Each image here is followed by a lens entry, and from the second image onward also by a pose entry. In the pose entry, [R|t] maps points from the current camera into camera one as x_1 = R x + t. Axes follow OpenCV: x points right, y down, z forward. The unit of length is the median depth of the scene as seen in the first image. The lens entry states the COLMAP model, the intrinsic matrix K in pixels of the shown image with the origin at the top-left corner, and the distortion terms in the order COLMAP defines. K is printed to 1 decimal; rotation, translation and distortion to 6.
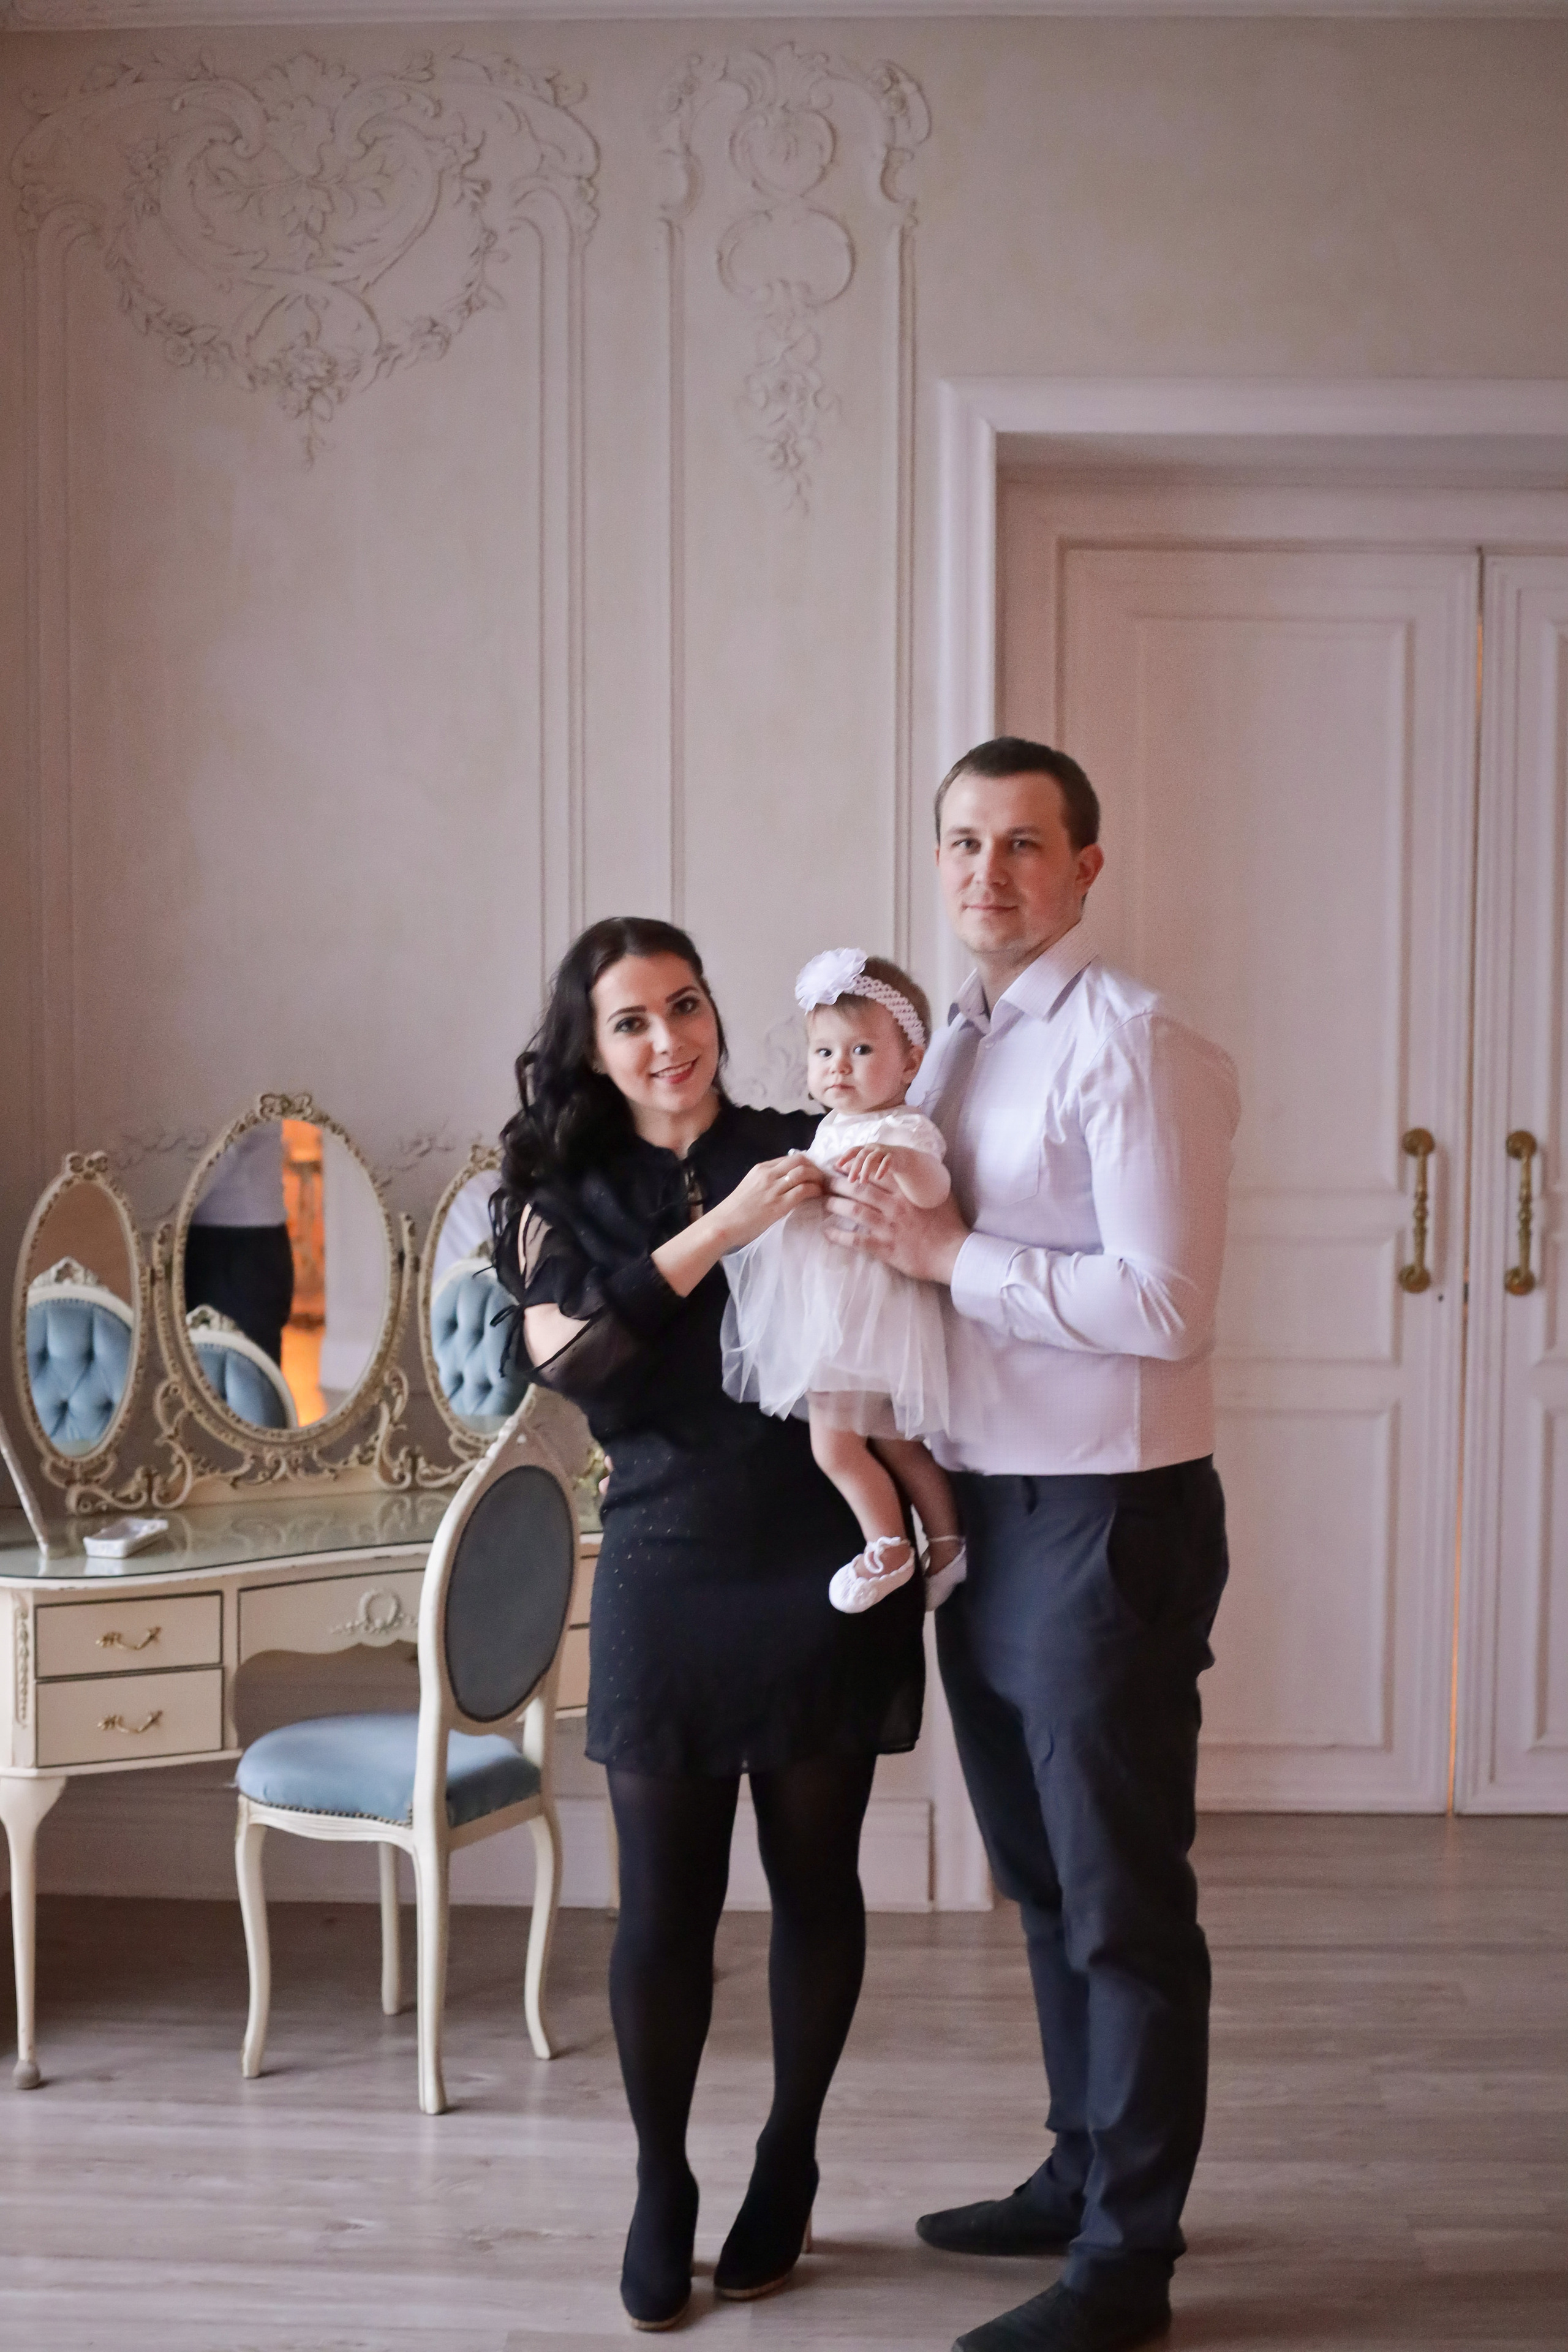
lens RADIAL K [[3360.1, 0, 784.0], [0, 3360.1, 1176.0], [0, 0, 1]] dist [-0.053528, -0.011483]
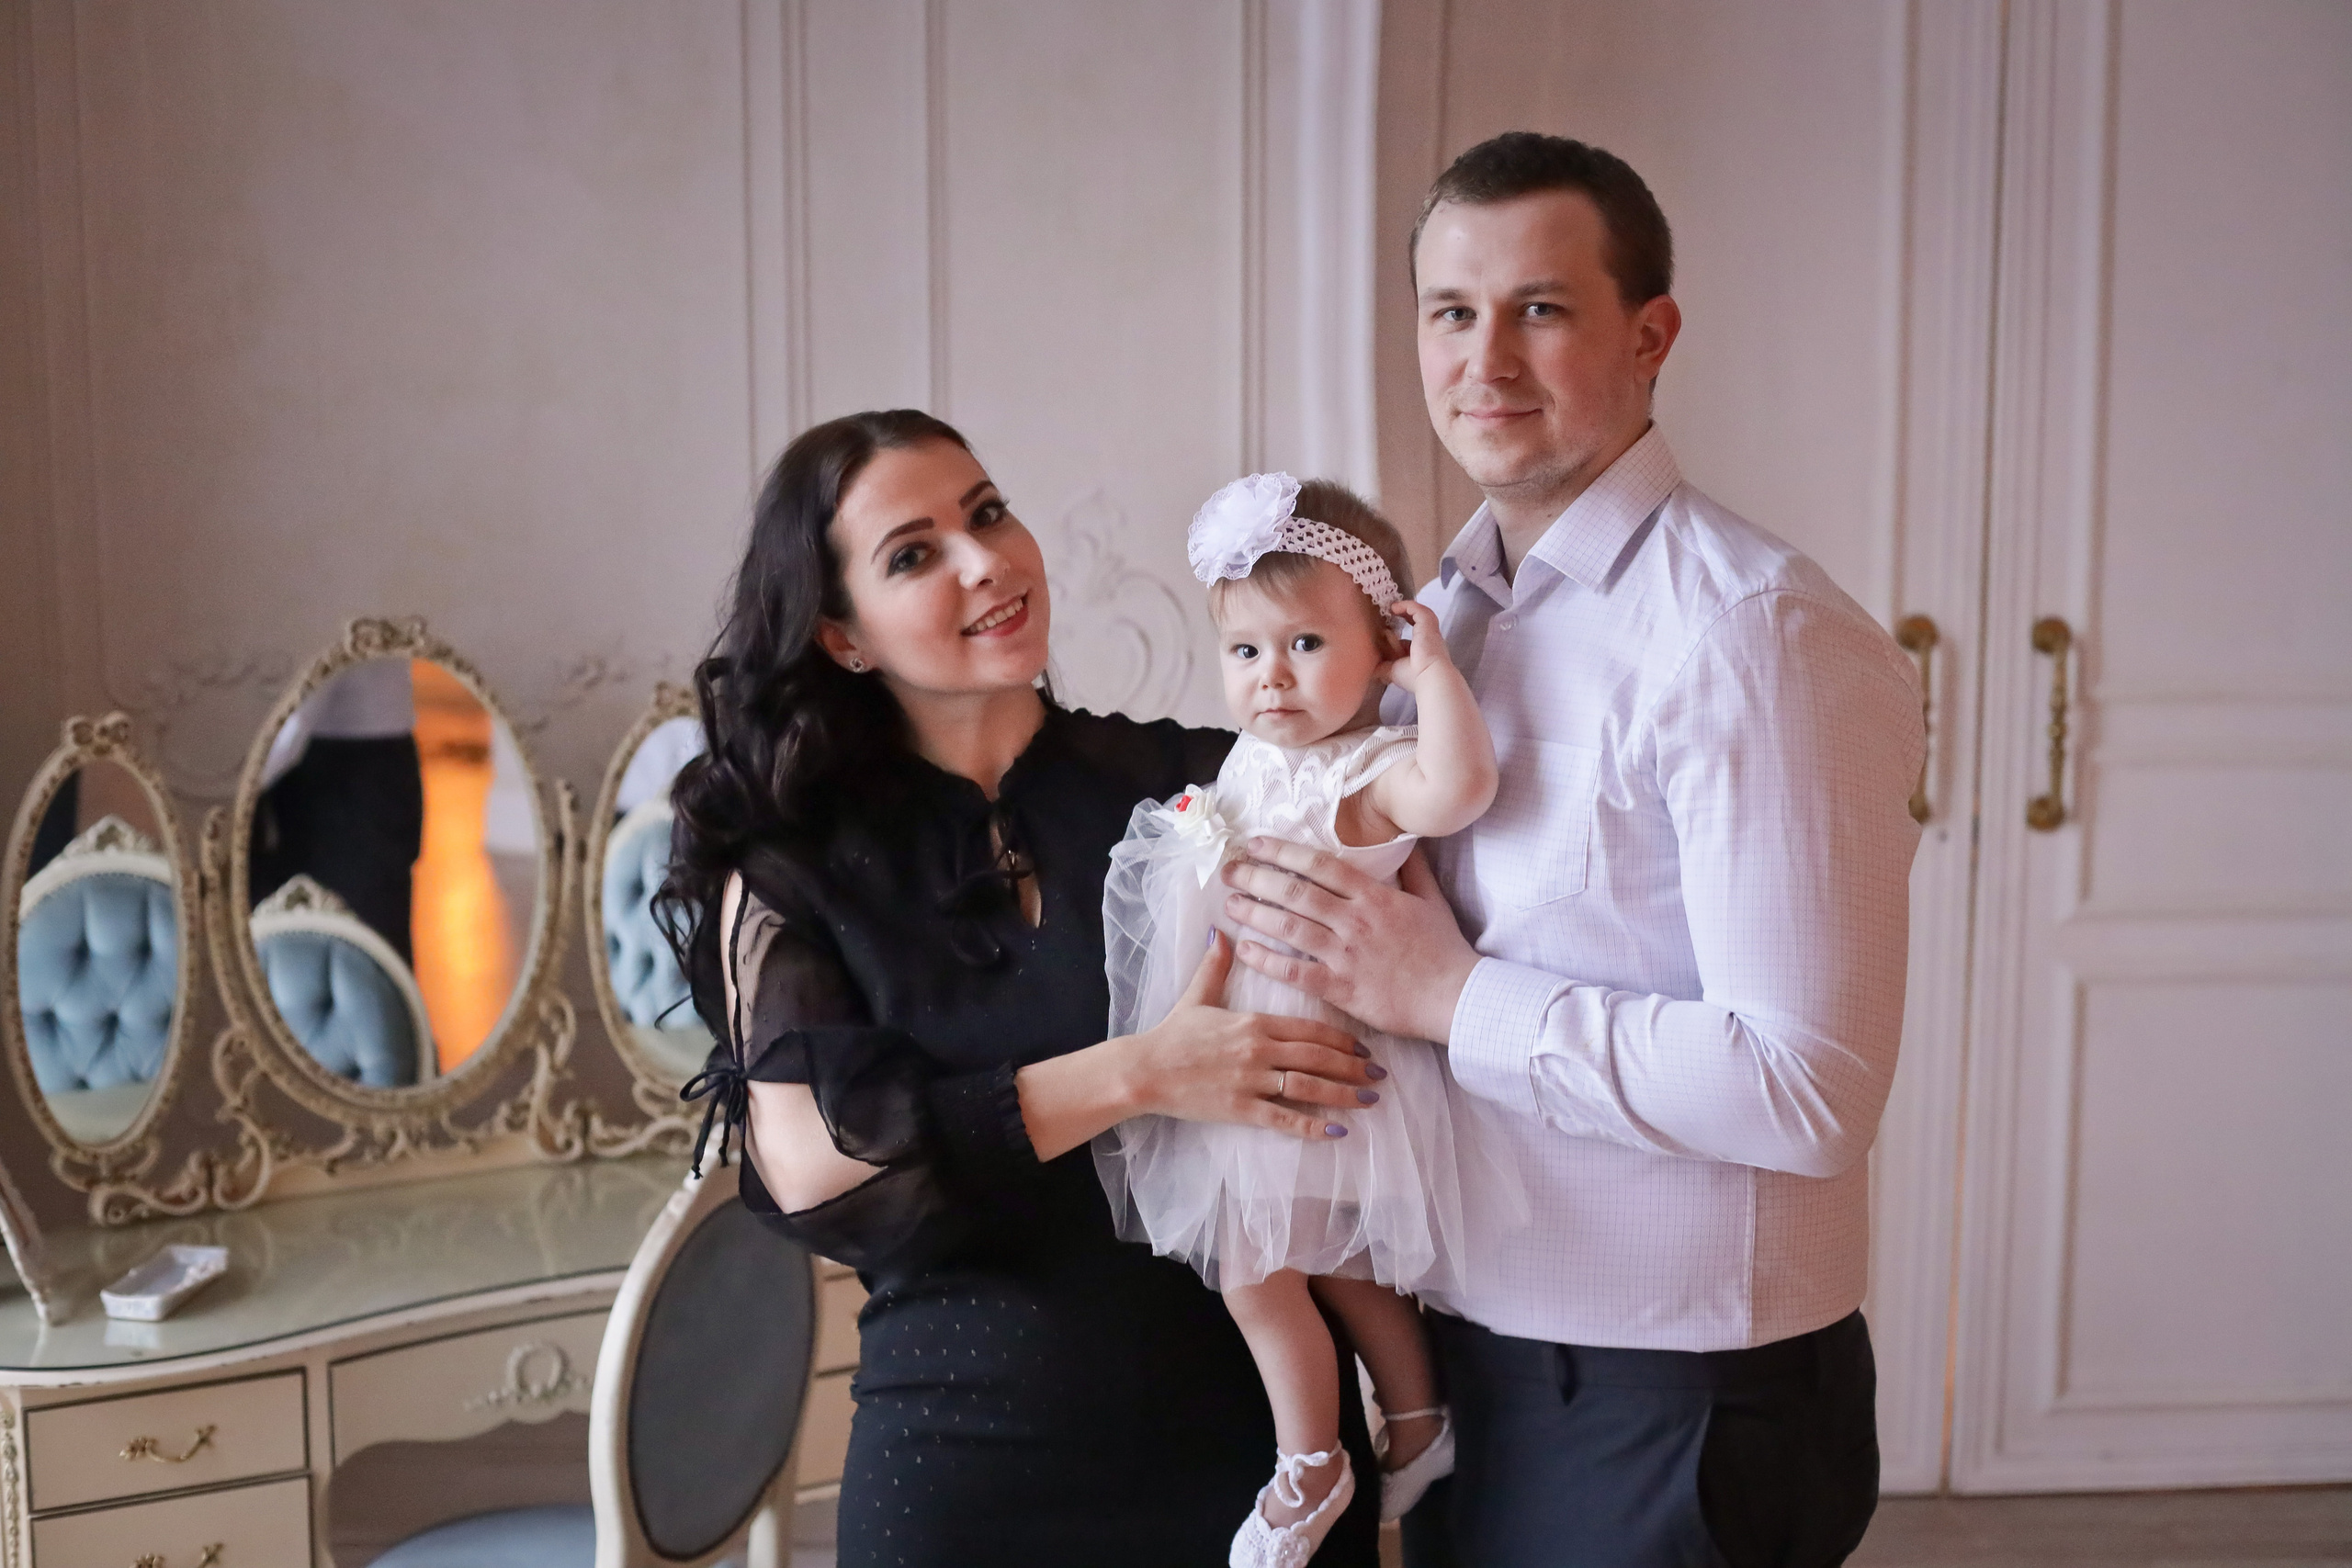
lens RADIAL K [[3359.8, 0, 1176.0], [0, 3359.8, 784.0], [0, 0, 1]] dist [-0.053528, -0.011483]
pose [[0.998434, -0.014907, 0.053917, -0.022217], [0.010320, 0.996382, 0.084362, -0.048362], [-0.054980, -0.083674, 0.994975, 0.293938]]
